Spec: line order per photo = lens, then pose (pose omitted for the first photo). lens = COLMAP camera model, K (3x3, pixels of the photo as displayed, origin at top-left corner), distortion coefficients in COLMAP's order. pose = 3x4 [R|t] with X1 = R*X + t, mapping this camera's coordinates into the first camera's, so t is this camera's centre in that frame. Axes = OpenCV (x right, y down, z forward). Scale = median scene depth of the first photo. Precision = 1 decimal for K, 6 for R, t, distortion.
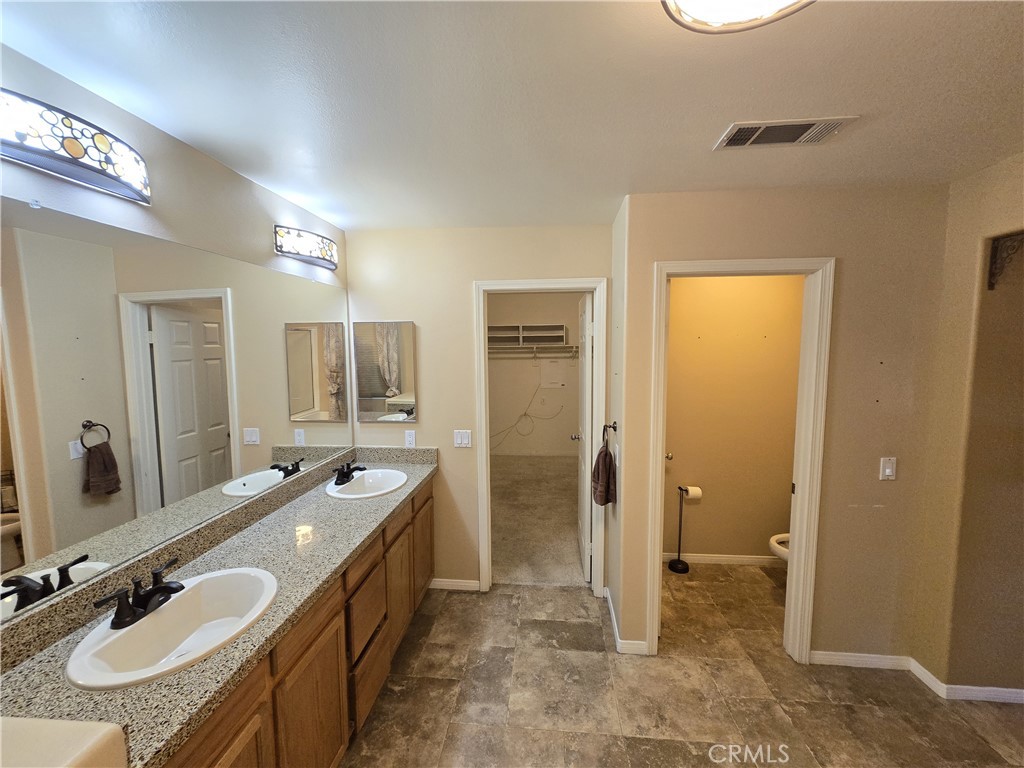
lens RADIAL K [[419.0, 0, 512.2], [0, 419.0, 383.5], [0, 0, 1]] dist [0.003098, -0.000272]
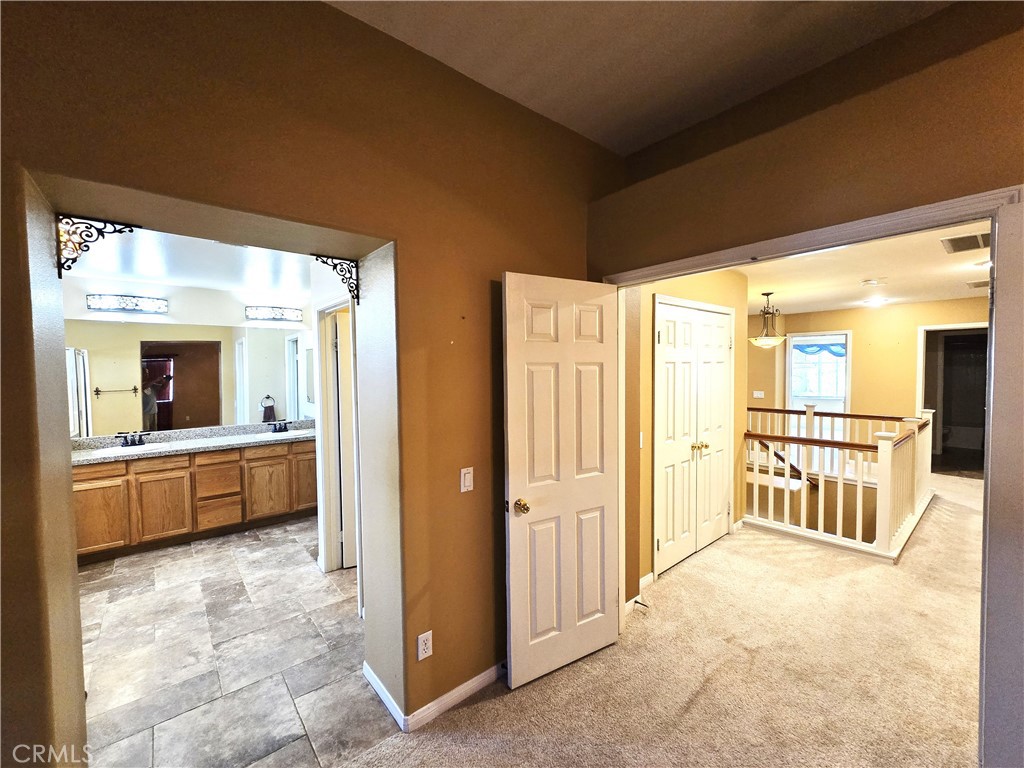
lens RADIAL K [[419.0, 0, 512.7], [0, 419.0, 380.6], [0, 0, 1]] dist [0.003098, -0.000272]
pose [[0.718305, 0.030957, -0.695039, 2.043097], [-0.059389, 0.998092, -0.016922, -0.036218], [0.693189, 0.053433, 0.718773, 0.421223]]
